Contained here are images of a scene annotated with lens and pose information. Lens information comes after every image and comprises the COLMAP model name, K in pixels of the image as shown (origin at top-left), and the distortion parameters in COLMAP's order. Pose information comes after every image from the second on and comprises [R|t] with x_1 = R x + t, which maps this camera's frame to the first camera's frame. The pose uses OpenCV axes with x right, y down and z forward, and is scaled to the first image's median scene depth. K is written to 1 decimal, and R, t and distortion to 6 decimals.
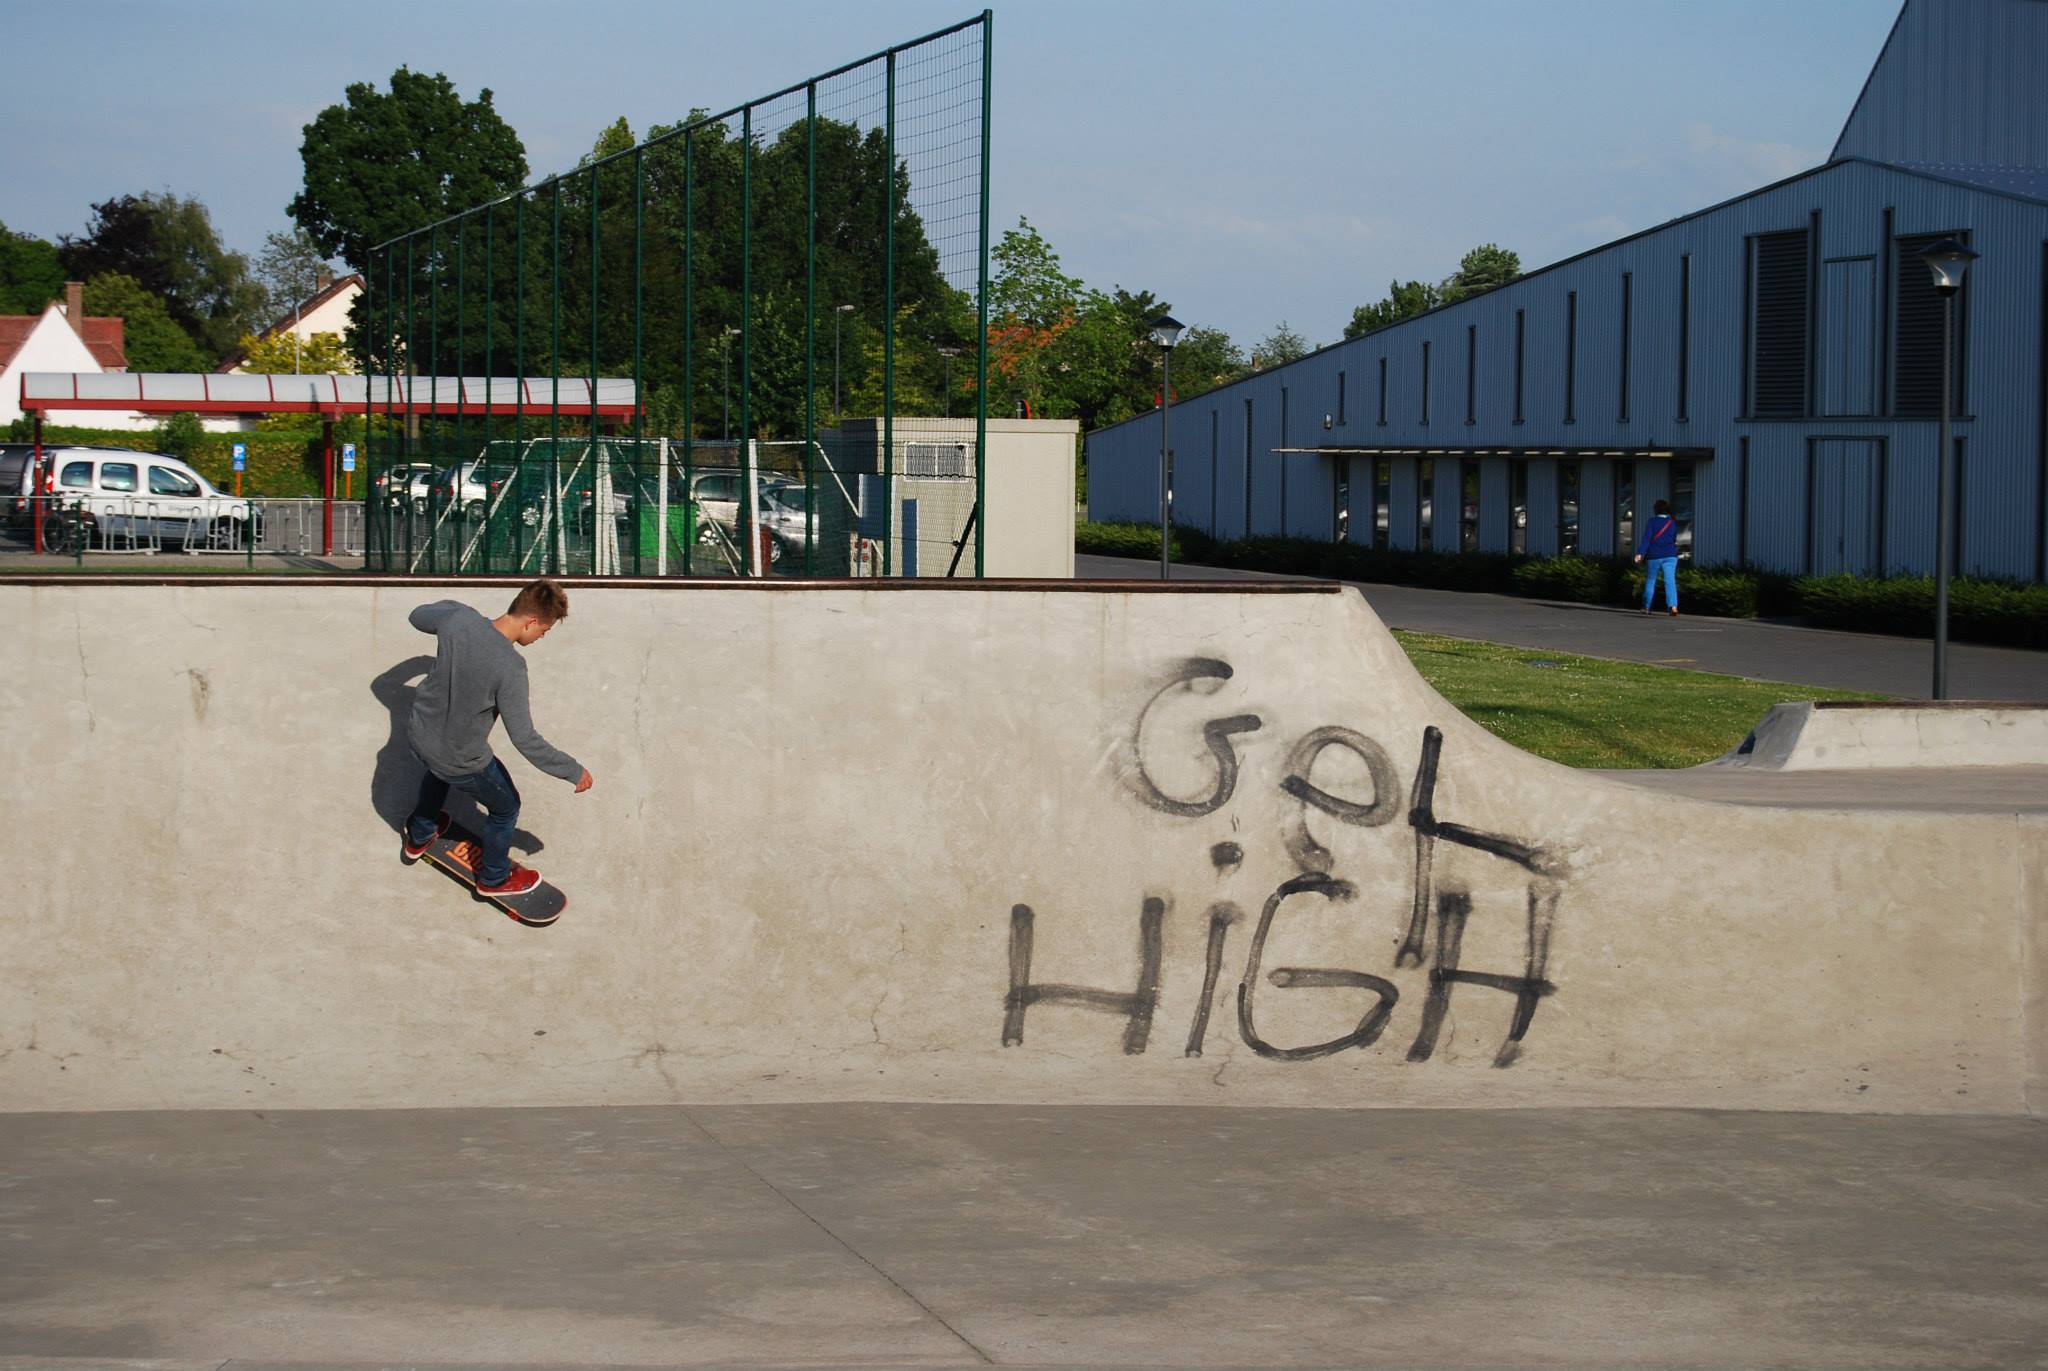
lens RADIAL K [[4649.4, 0, 1026.5], [0, 4649.4, 687.5], [0, 0, 1]] dist [-0.029487, 0.000000]
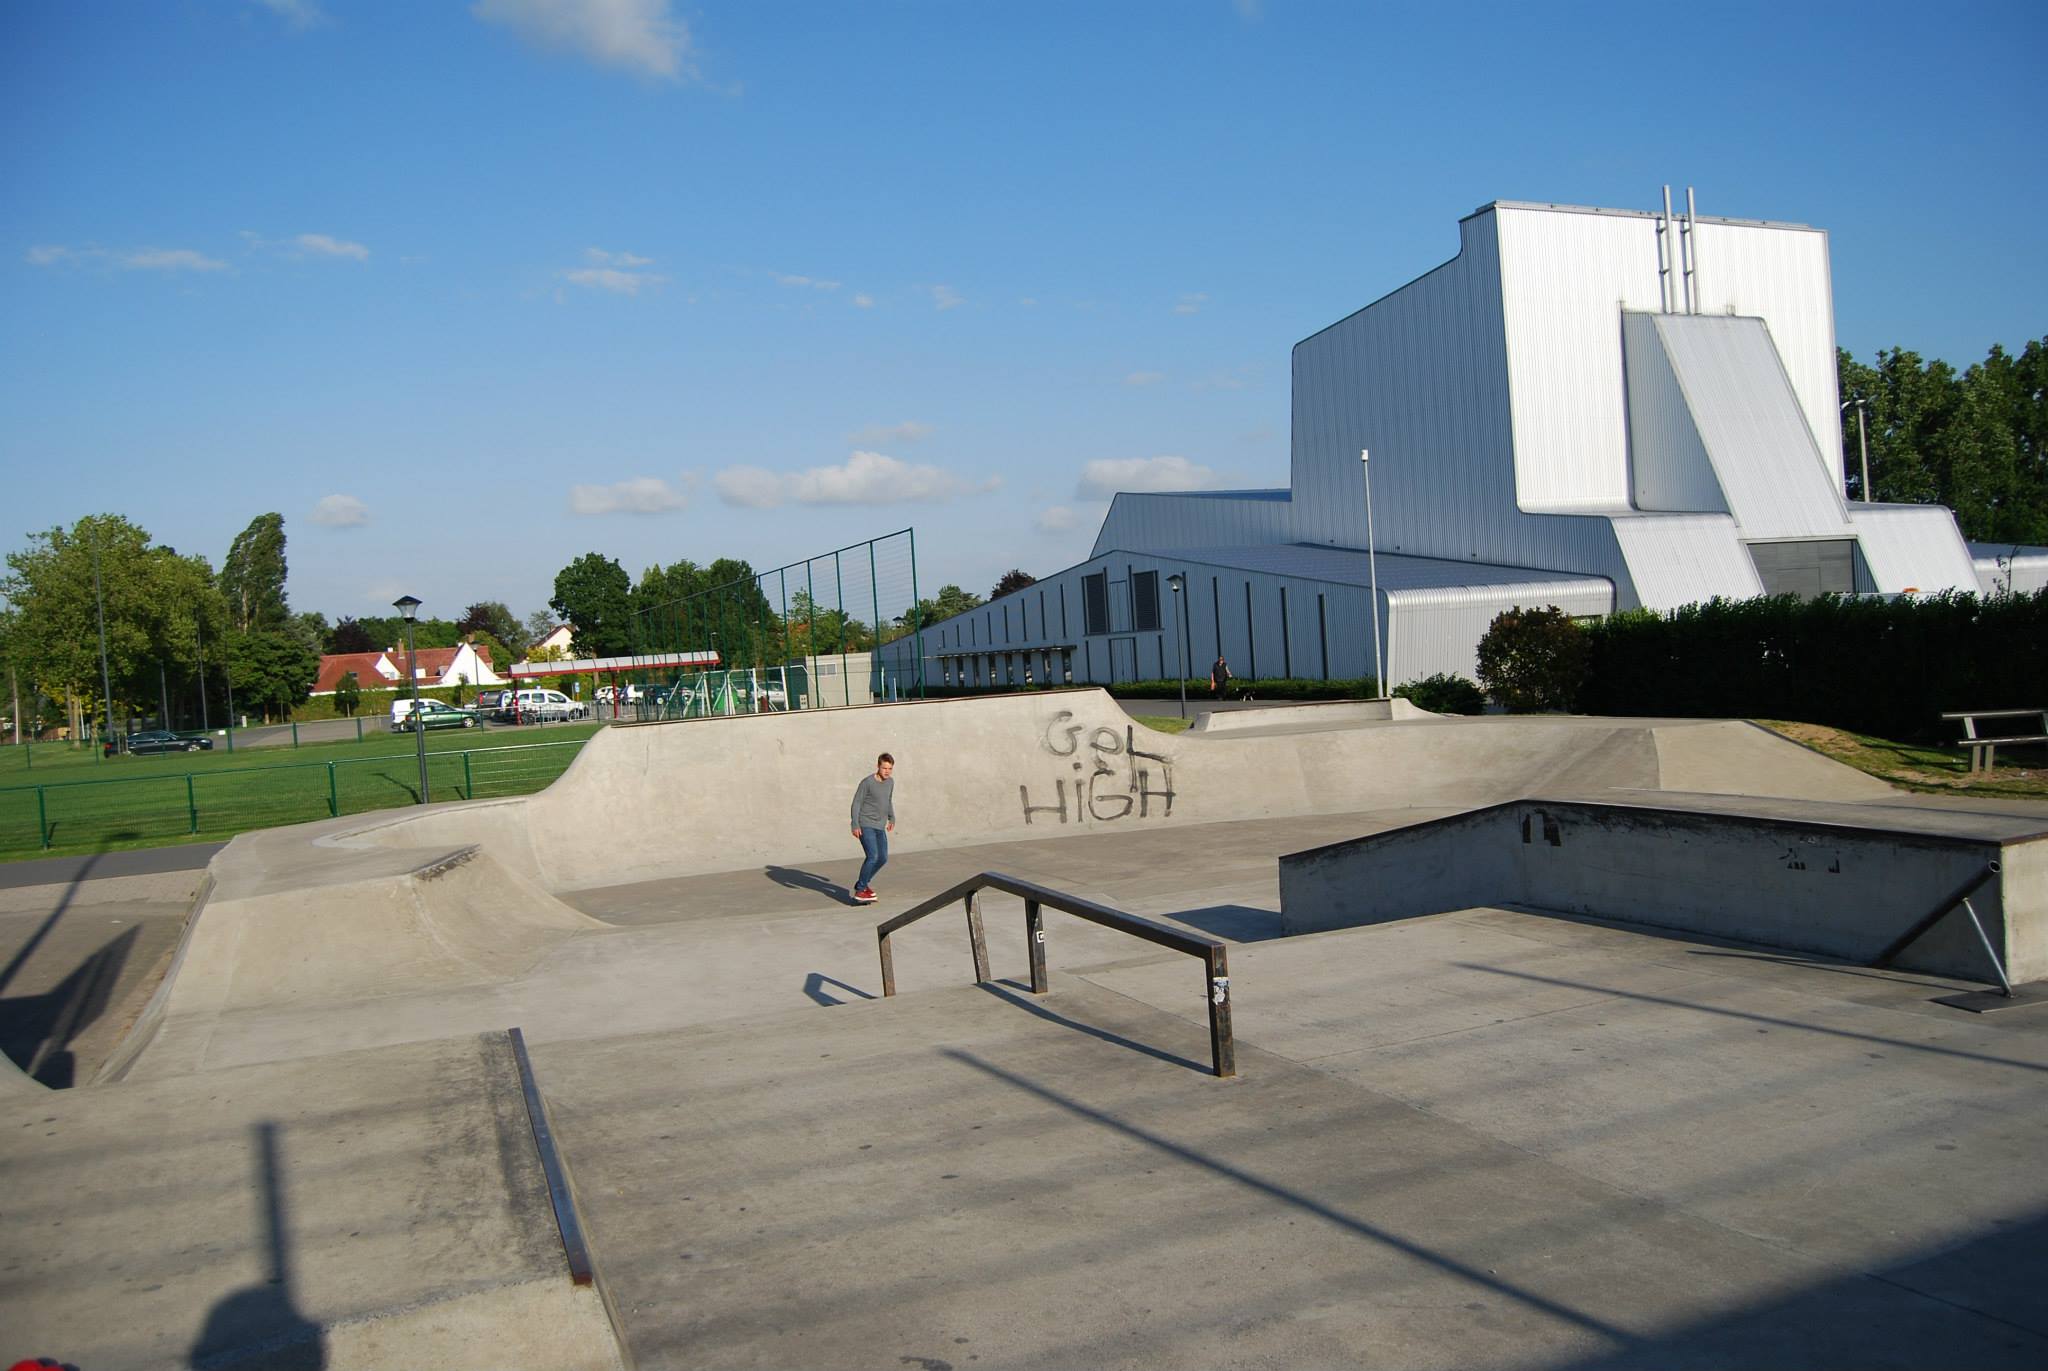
lens RADIAL K [[1588.9, 0, 1022.5], [0, 1588.9, 683.6], [0, 0, 1]] dist [-0.091112, -0.002288]
pose [[0.986053, -0.082337, 0.144635, -0.140397], [0.087276, 0.995787, -0.028127, 0.003302], [-0.141710, 0.040358, 0.989085, -0.159110]]
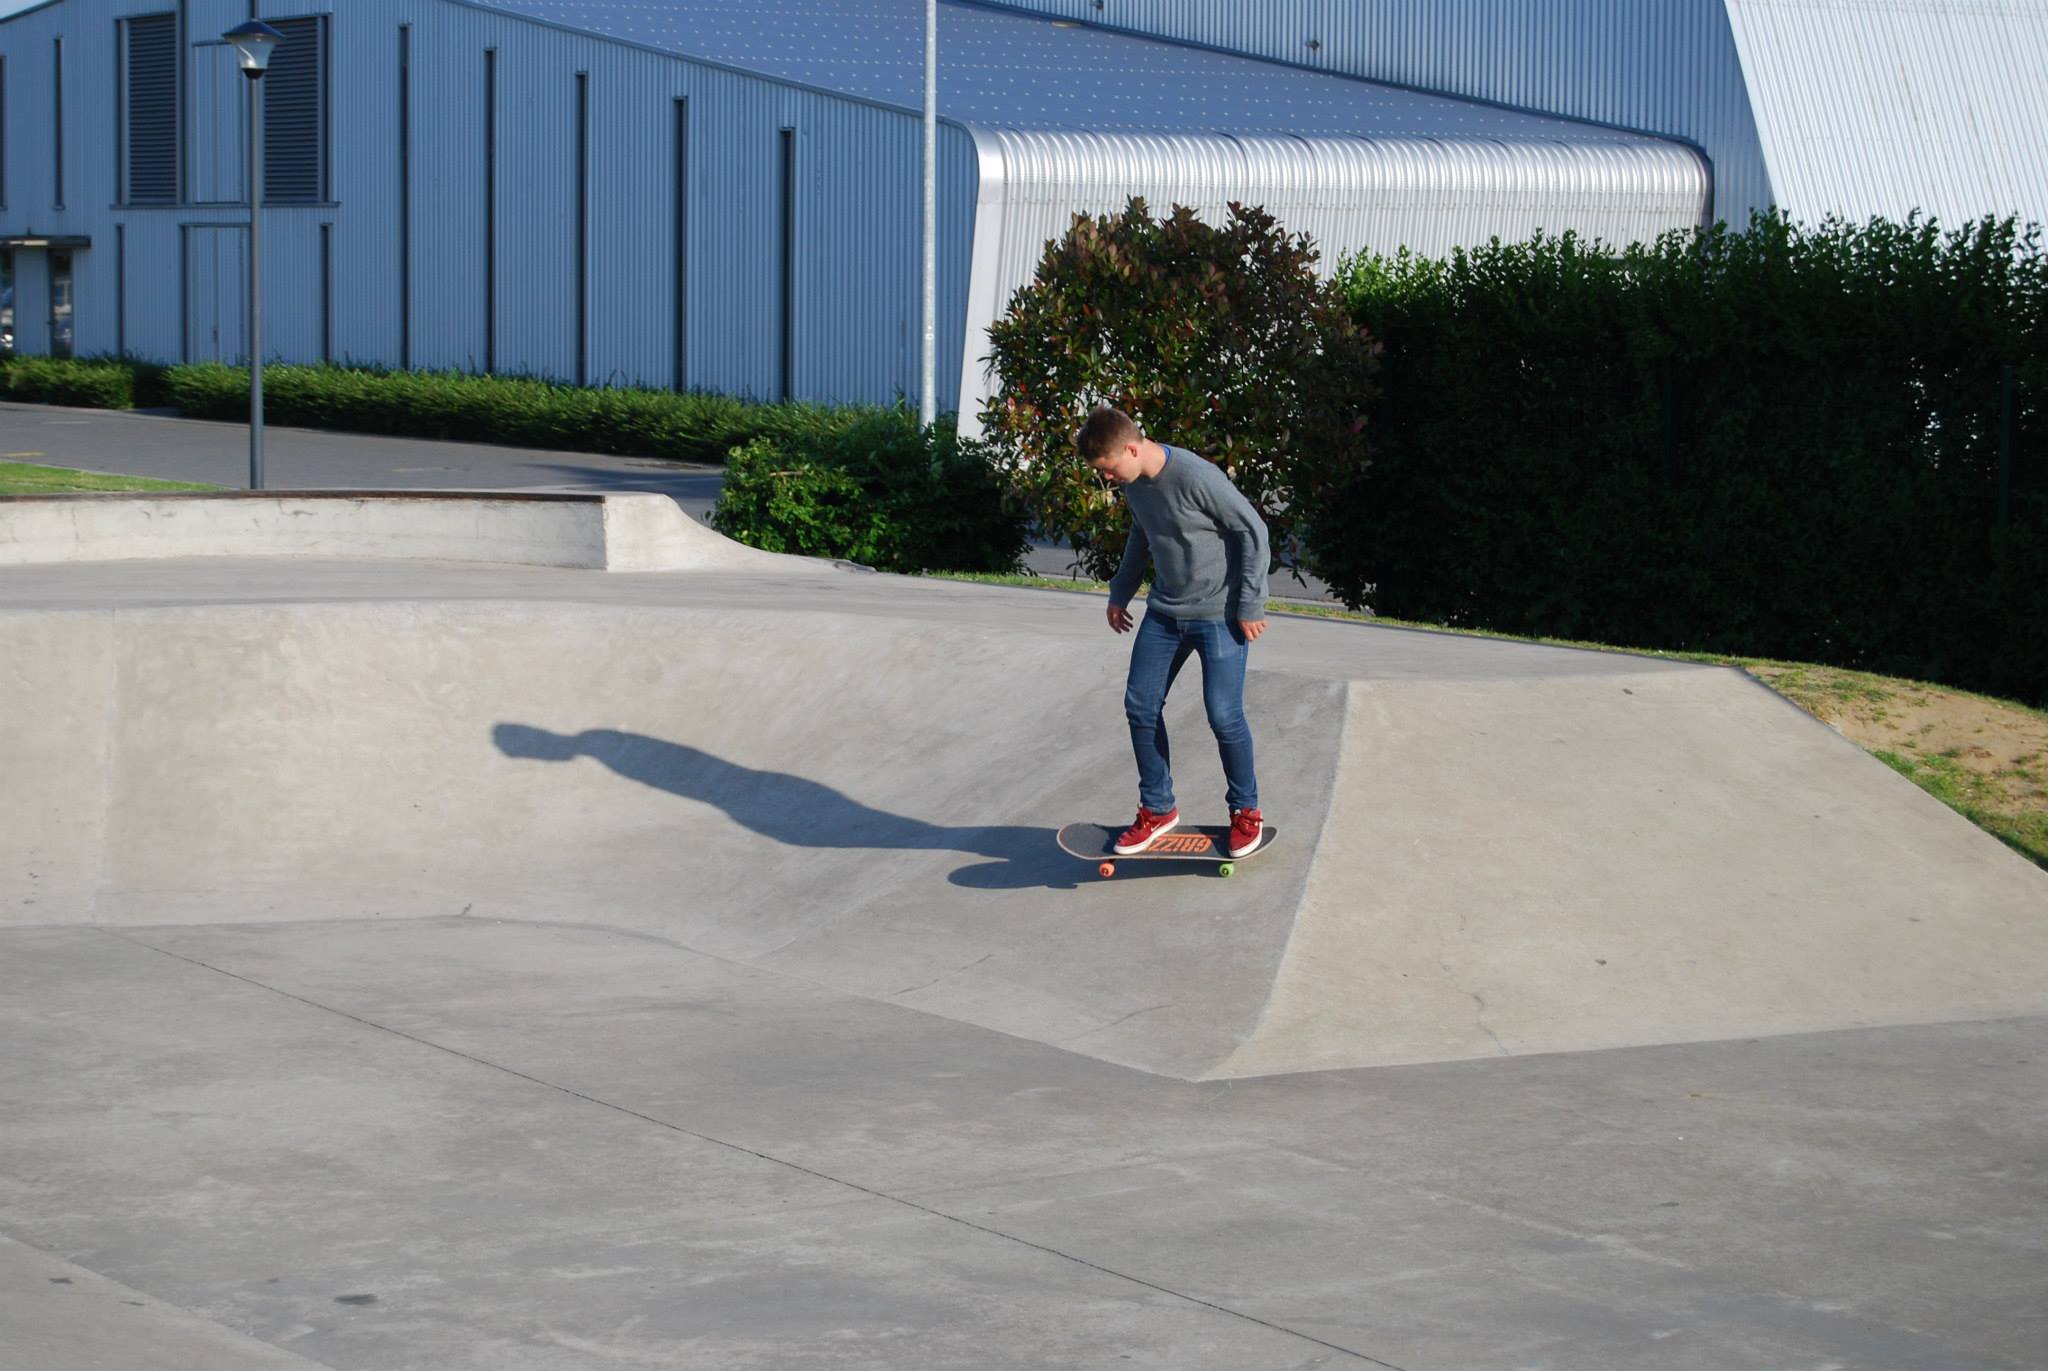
lens RADIAL K [[4649.4, 0, 1027.3], [0, 4649.4, 683.7], [0, 0, 1]] dist [-0.029487, 0.000000]
pose [[0.948469, -0.034979, 0.314934, 0.074874], [0.021006, 0.998643, 0.047654, 0.000579], [-0.316173, -0.038583, 0.947917, 0.021654]]
